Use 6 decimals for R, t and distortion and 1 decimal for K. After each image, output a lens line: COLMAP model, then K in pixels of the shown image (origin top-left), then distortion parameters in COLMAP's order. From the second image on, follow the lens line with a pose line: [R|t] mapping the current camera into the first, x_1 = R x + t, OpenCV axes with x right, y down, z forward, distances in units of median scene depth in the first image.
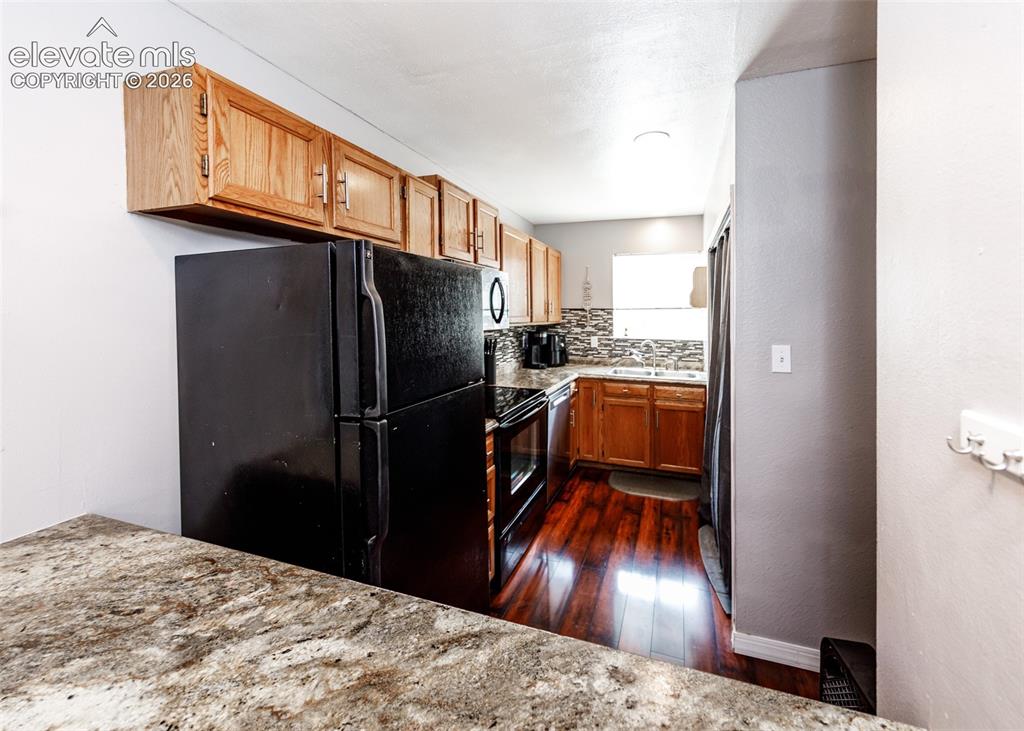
lens RADIAL K [[403.9, 0, 542.7], [0, 403.9, 294.0], [0, 0, 1]] dist [-0.000828, -0.000068]
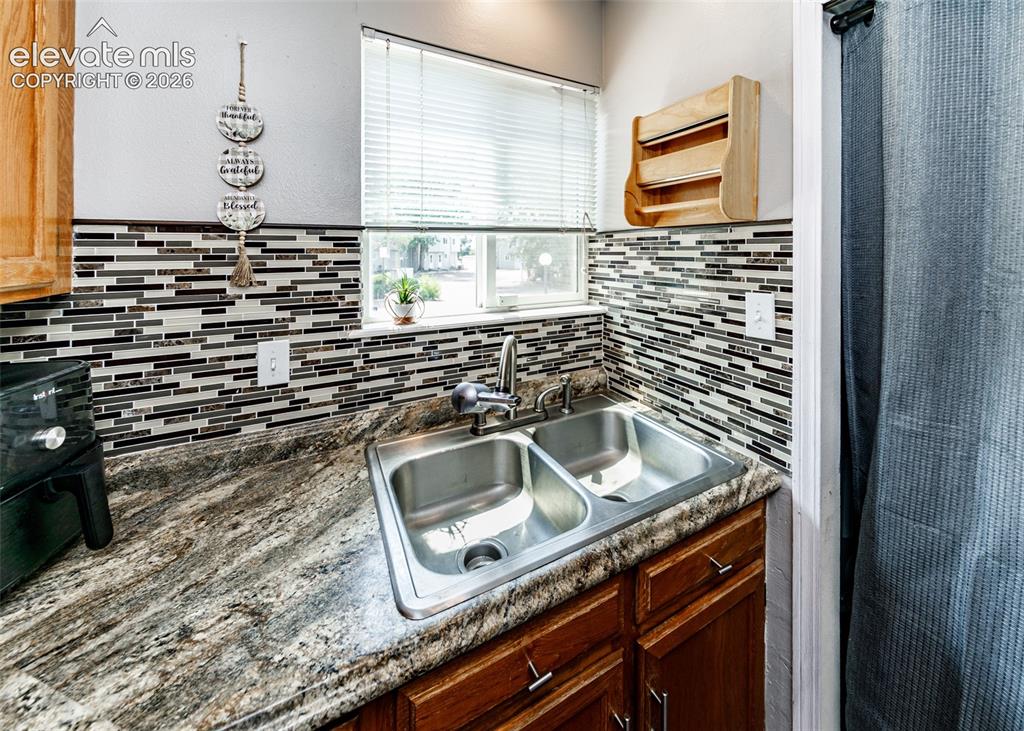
lens RADIAL K [[369.8, 0, 515.6], [0, 369.8, 251.5], [0, 0, 1]] dist [0.000469, -0.000162]
pose [[0.692210, -0.005636, 0.721674, 0.068832], [-0.024573, 0.999206, 0.031373, 0.042681], [-0.721277, -0.039451, 0.691522, 0.751674]]
